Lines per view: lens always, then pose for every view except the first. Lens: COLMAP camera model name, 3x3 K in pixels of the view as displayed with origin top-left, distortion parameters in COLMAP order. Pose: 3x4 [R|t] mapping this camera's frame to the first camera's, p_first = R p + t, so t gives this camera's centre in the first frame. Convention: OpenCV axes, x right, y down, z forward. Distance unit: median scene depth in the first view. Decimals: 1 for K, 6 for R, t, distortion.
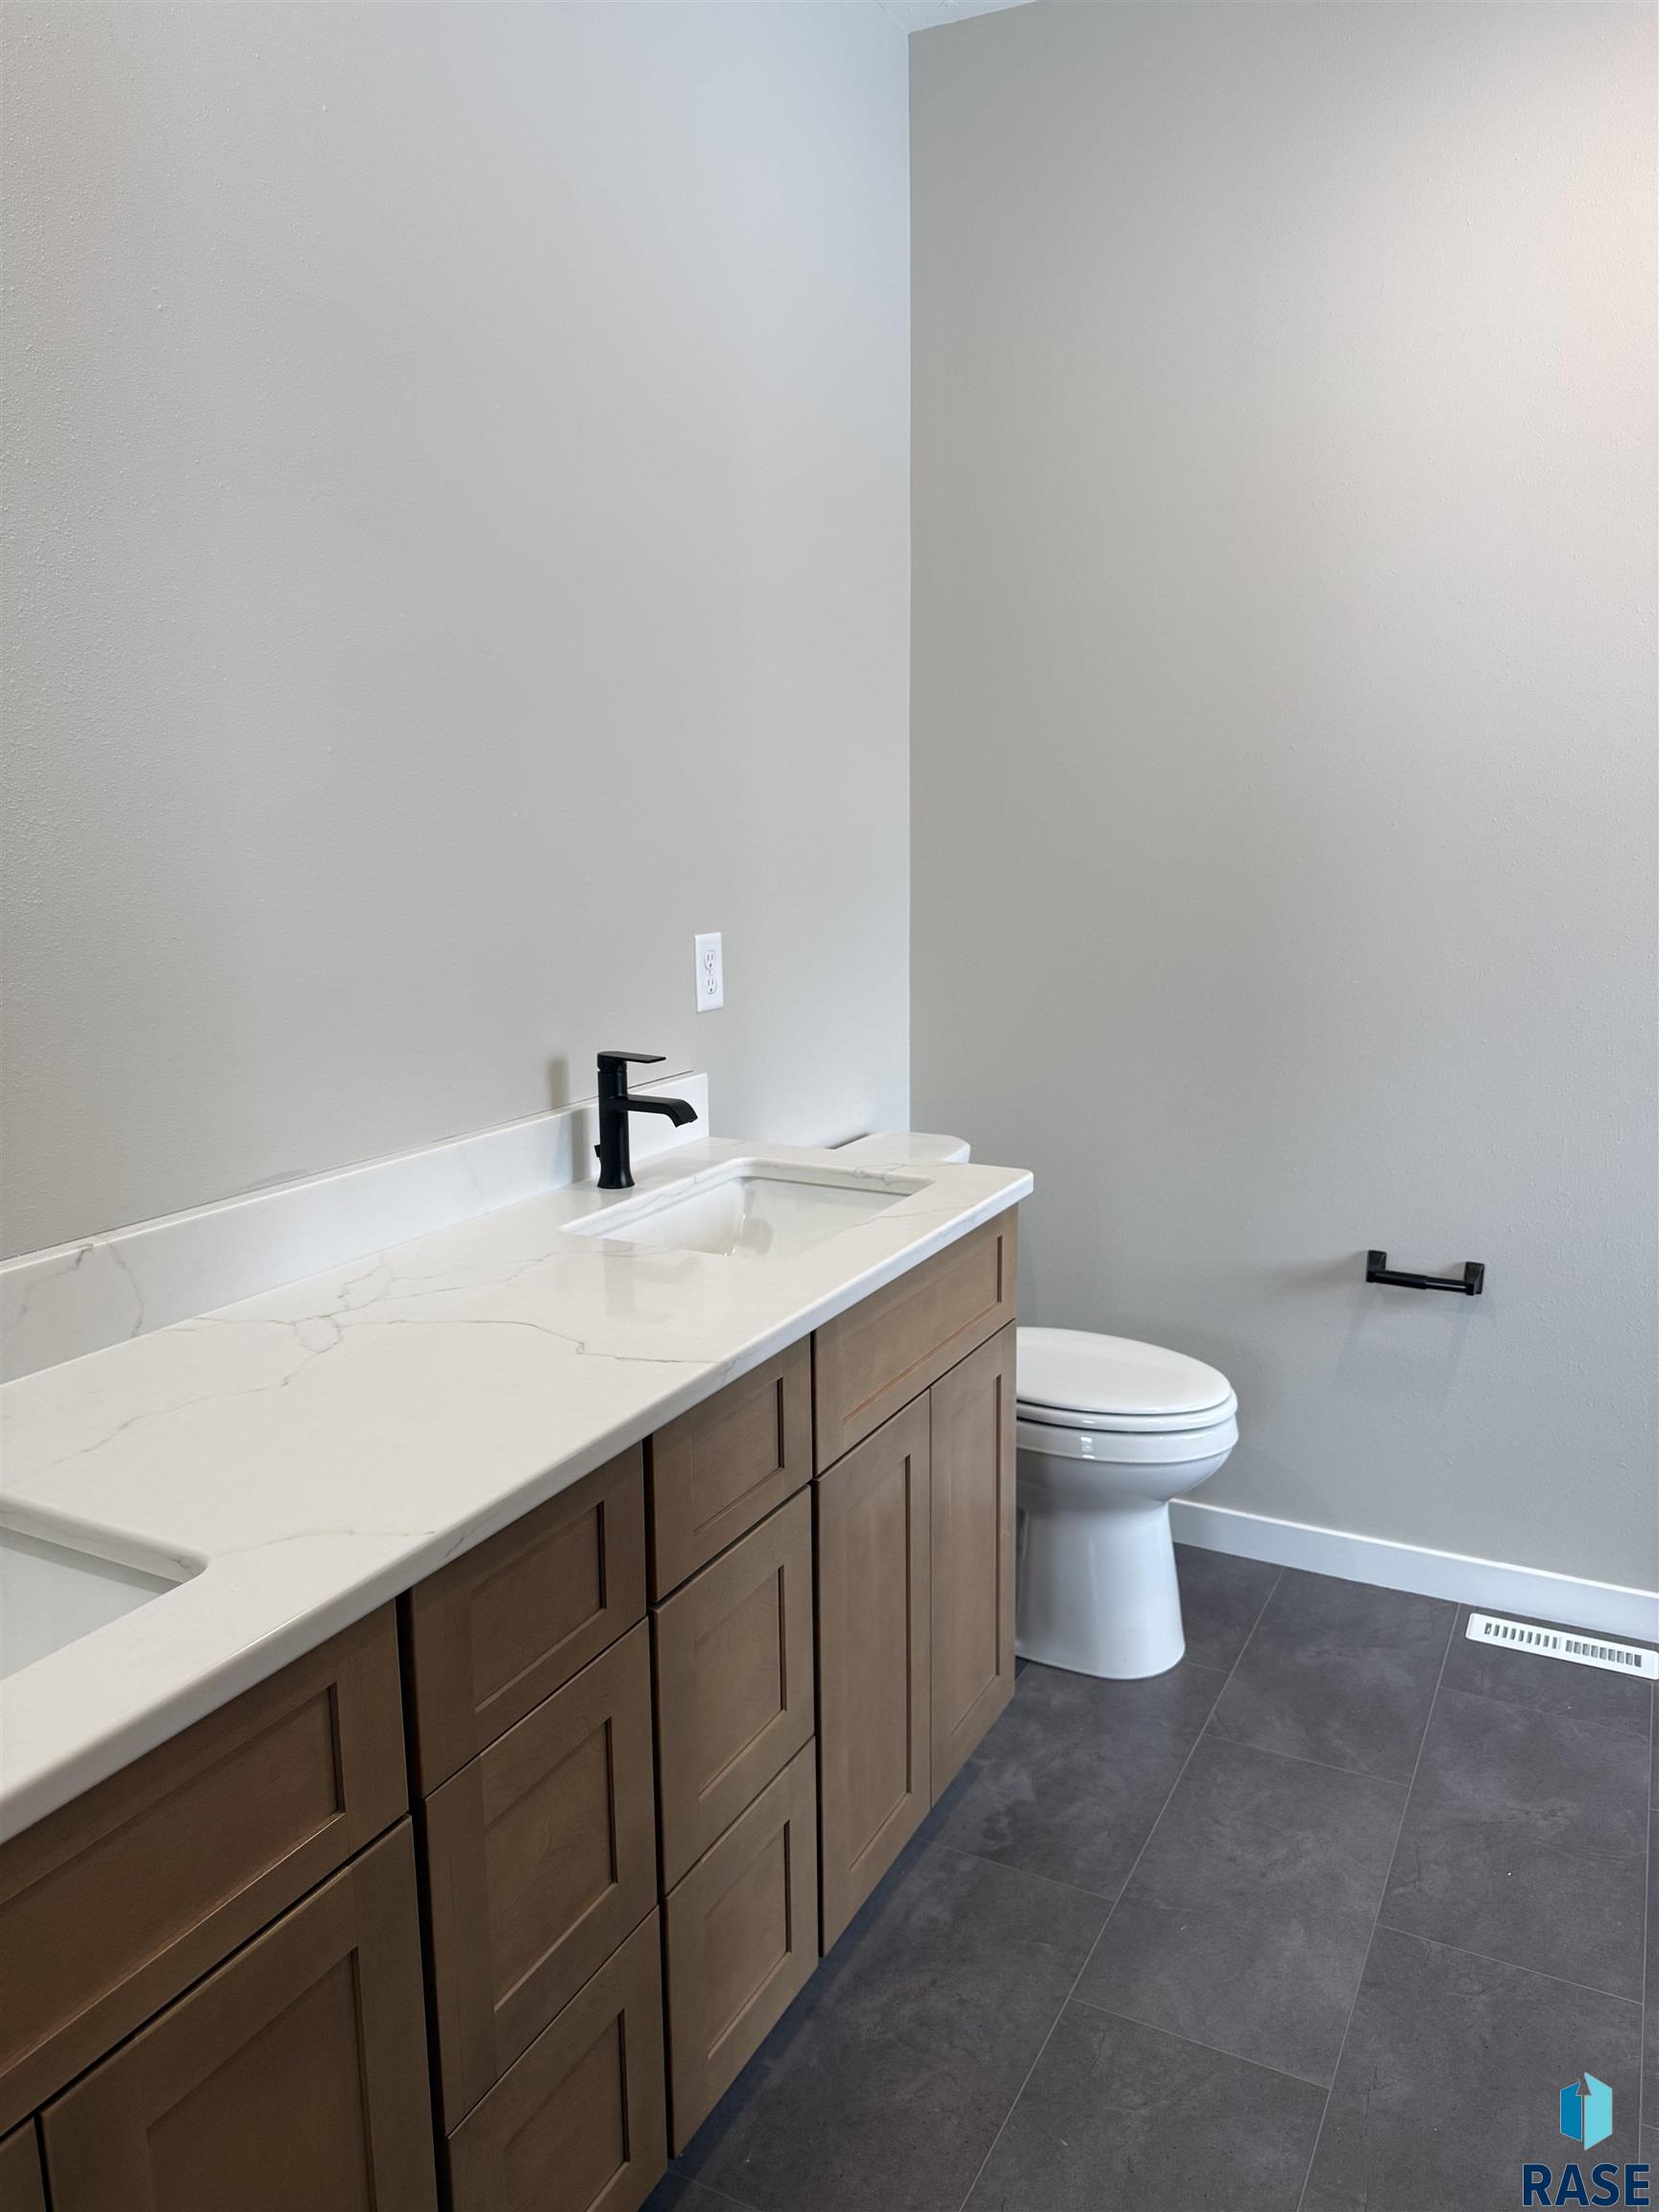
lens RADIAL K [[1552.6, 0, 829.5], [0, 1552.6, 1106.0], [0, 0, 1]] dist [0.079352, -0.113183]
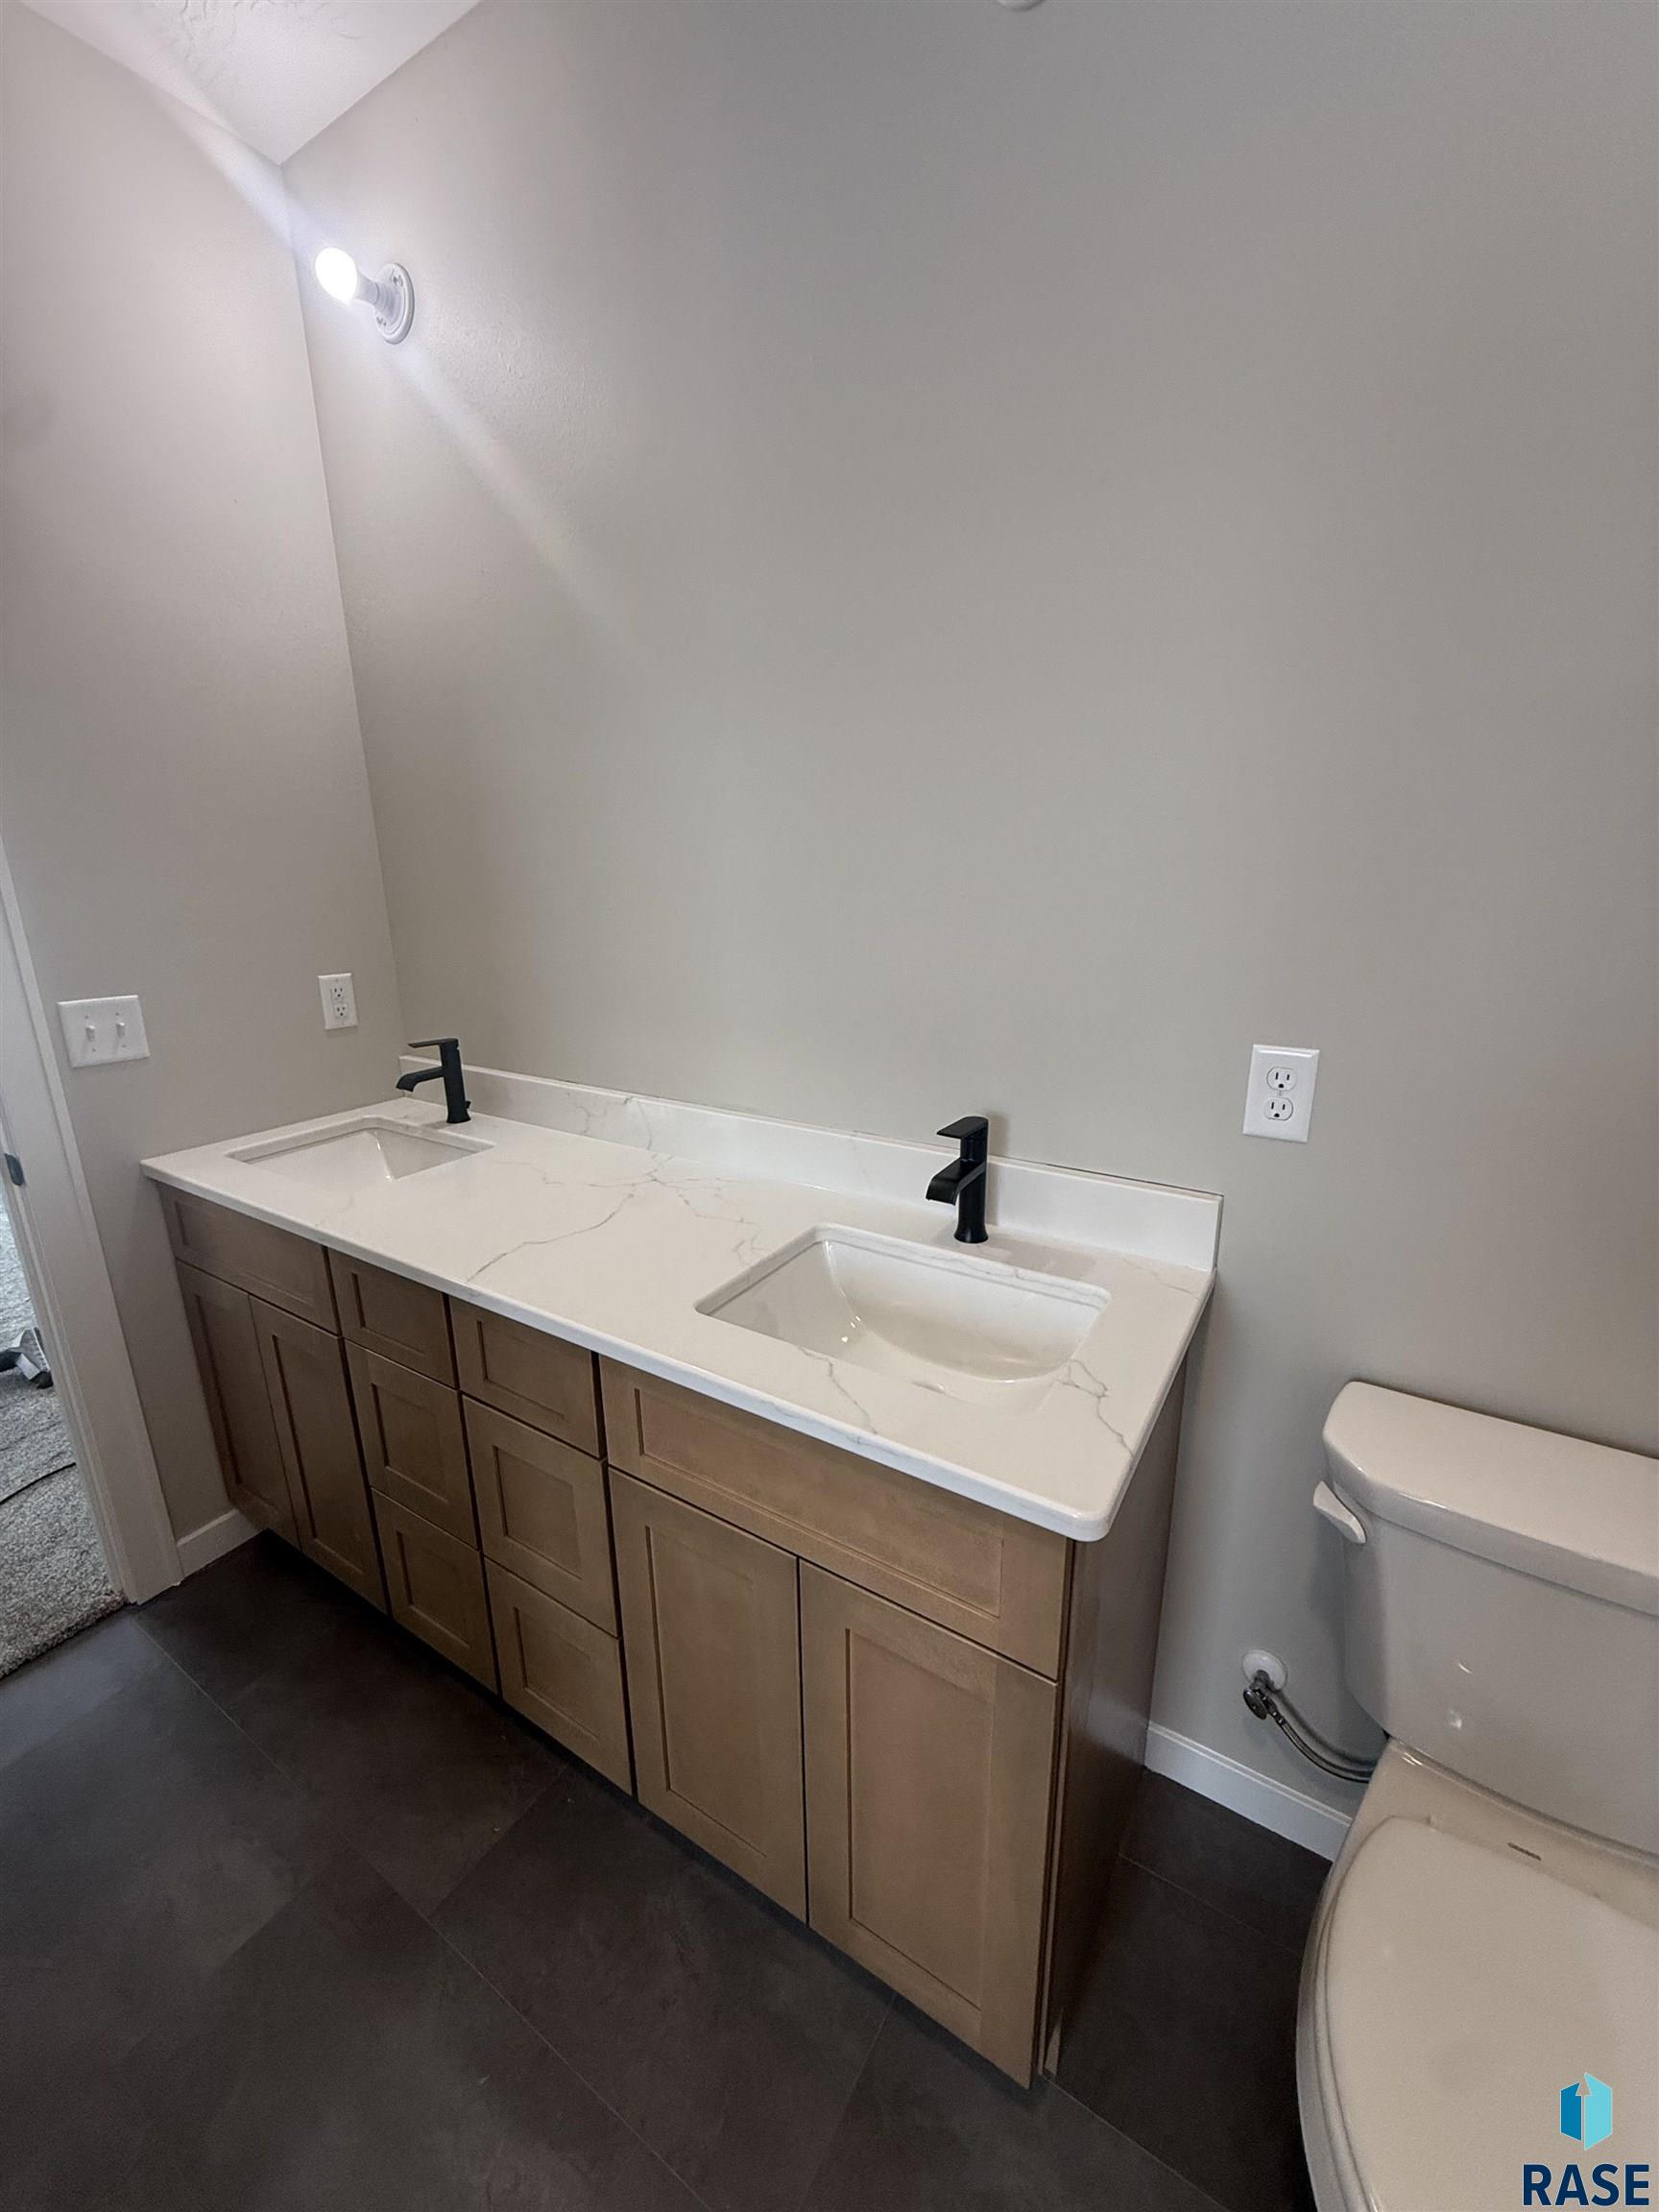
lens RADIAL K [[878.6, 0, 828.9], [0, 878.6, 1098.6], [0, 0, 1]] dist [-0.000563, 0.000007]
pose [[-0.080215, 0.271381, -0.959124, 0.477274], [-0.171417, 0.944133, 0.281476, -0.215425], [0.981928, 0.186988, -0.029214, 0.978951]]
